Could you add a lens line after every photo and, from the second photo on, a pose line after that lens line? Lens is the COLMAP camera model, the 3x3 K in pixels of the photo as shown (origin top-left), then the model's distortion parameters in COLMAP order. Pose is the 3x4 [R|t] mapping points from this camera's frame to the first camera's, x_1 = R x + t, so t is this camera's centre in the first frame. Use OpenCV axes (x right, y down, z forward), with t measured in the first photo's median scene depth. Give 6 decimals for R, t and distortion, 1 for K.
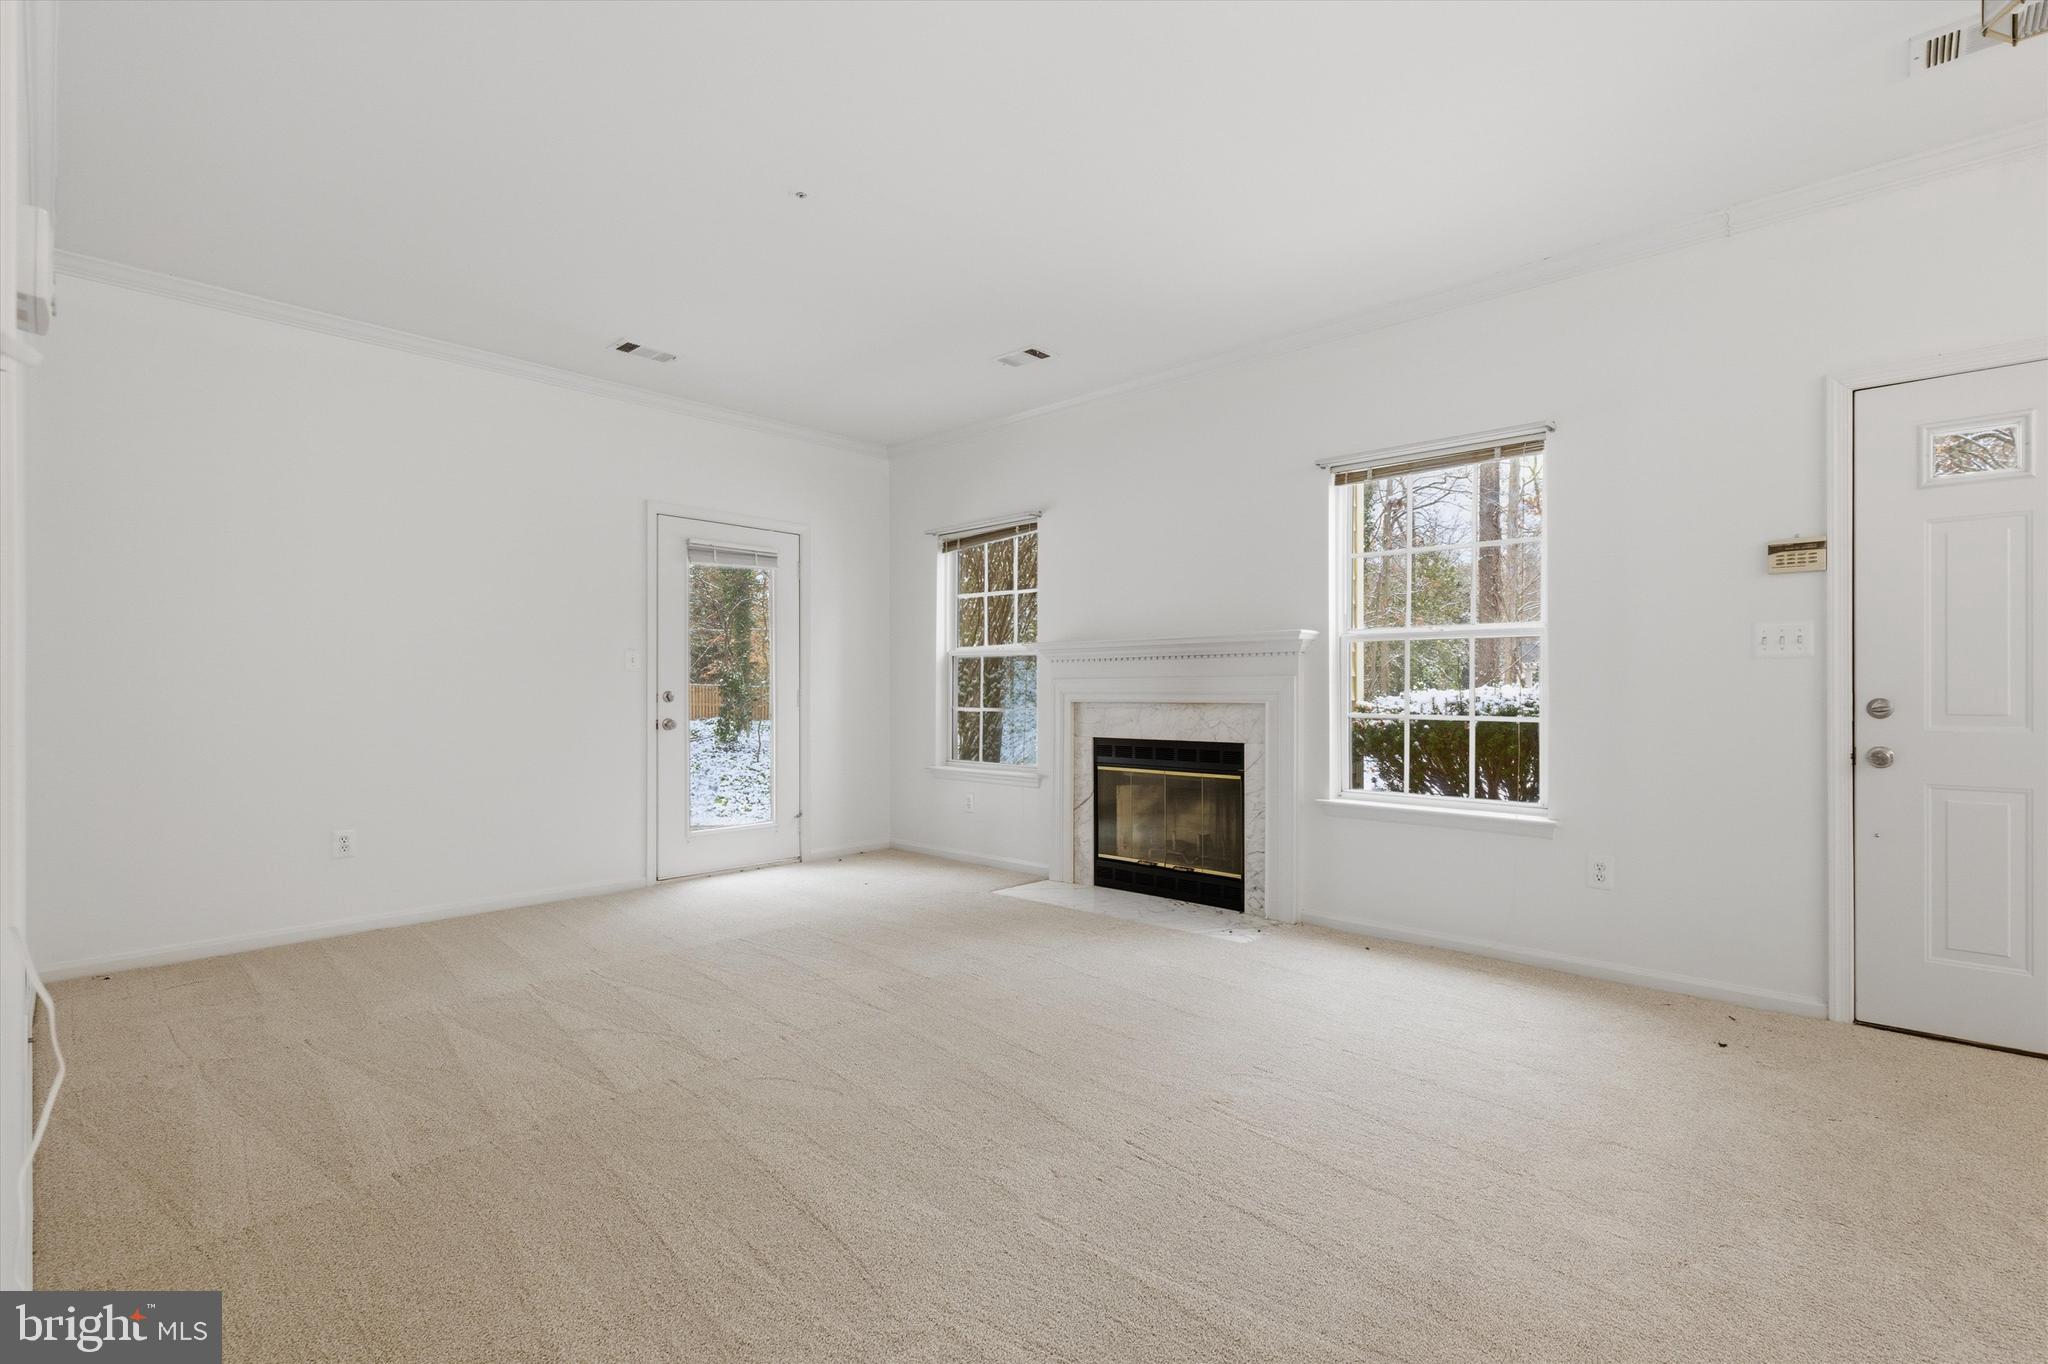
lens RADIAL K [[929.3, 0, 1035.4], [0, 929.3, 679.0], [0, 0, 1]] dist [0.000002, 0.000273]
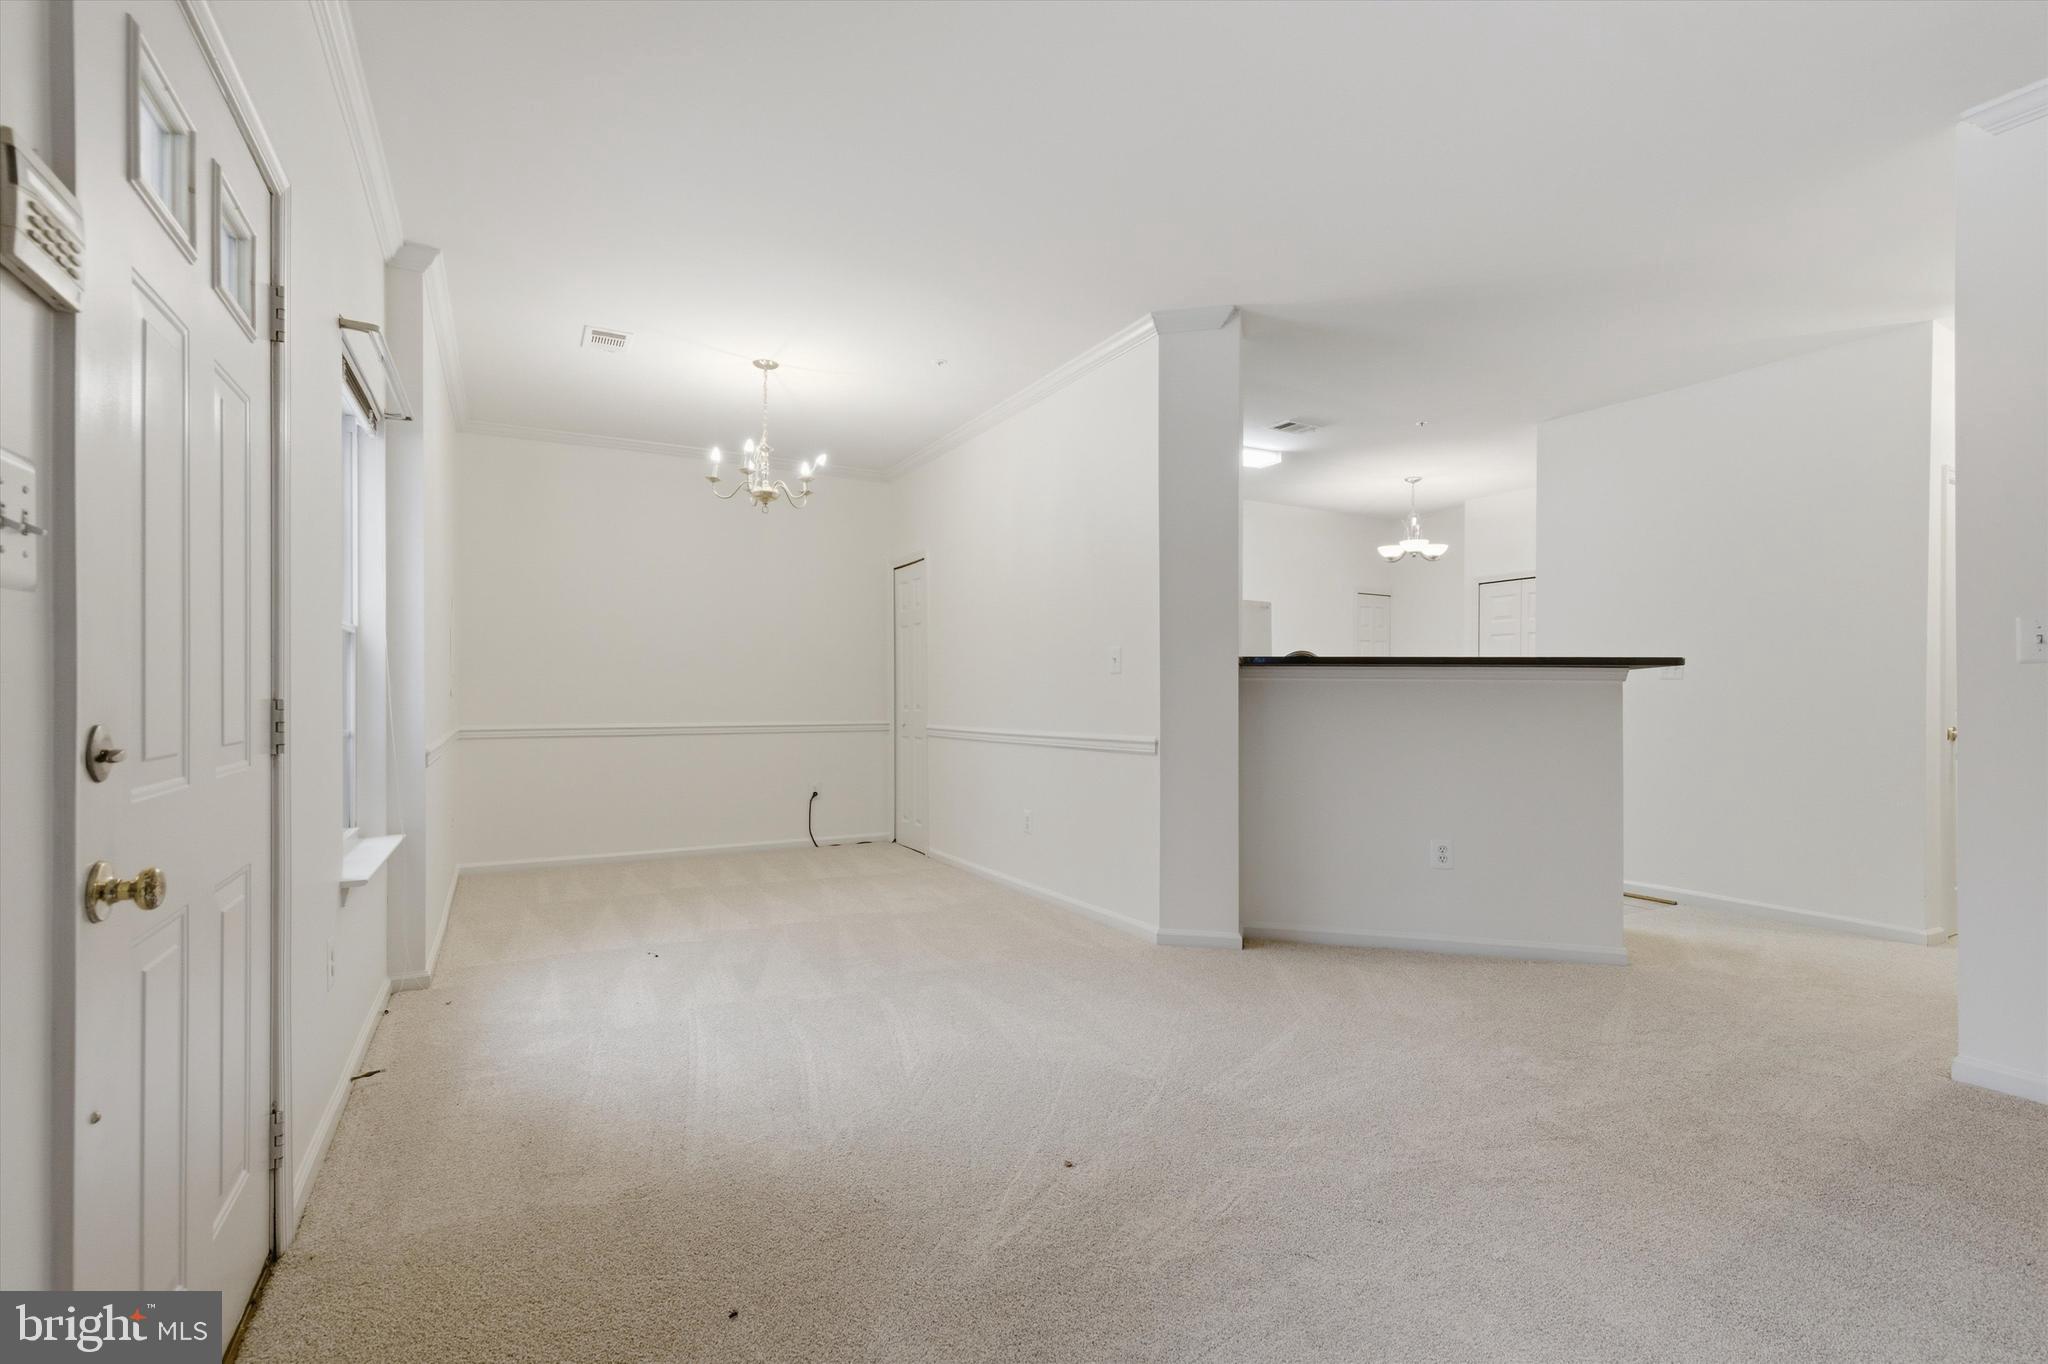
lens RADIAL K [[928.8, 0, 1028.8], [0, 928.8, 686.1], [0, 0, 1]] dist [-0.003073, -0.000219]
pose [[-0.950734, 0.006779, 0.309935, 0.325111], [0.002081, 0.999878, -0.015487, 0.008724], [-0.310002, -0.014079, -0.950632, 0.854690]]
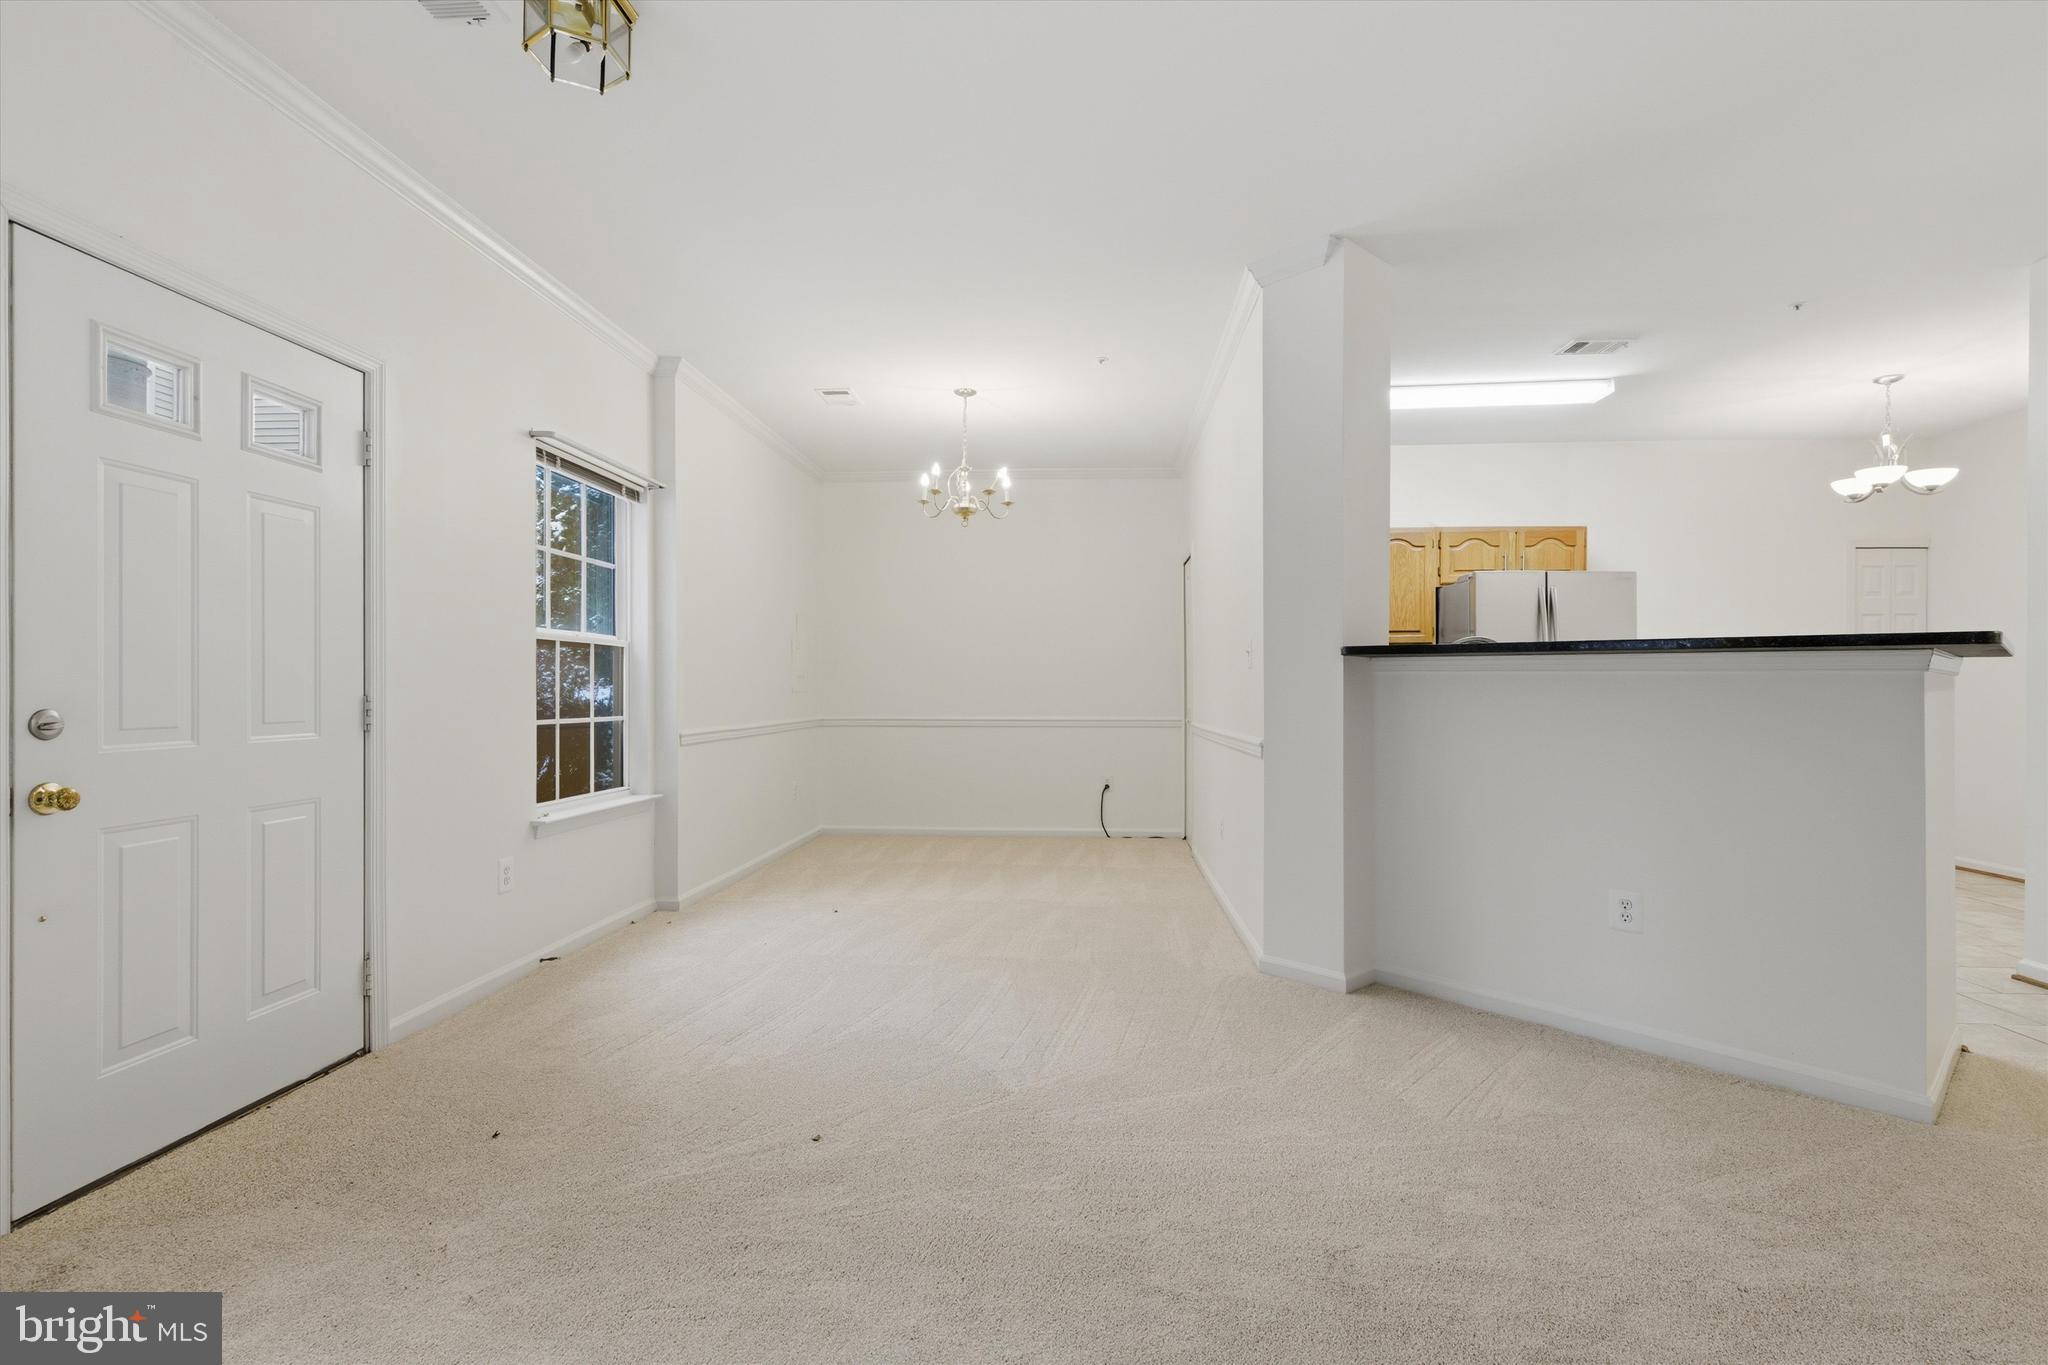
lens RADIAL K [[928.8, 0, 1033.6], [0, 928.8, 683.3], [0, 0, 1]] dist [-0.003073, -0.000219]
pose [[-0.630908, 0.009983, 0.775794, -0.028396], [-0.001454, 0.999900, -0.014050, 0.007651], [-0.775857, -0.009992, -0.630830, 0.608447]]
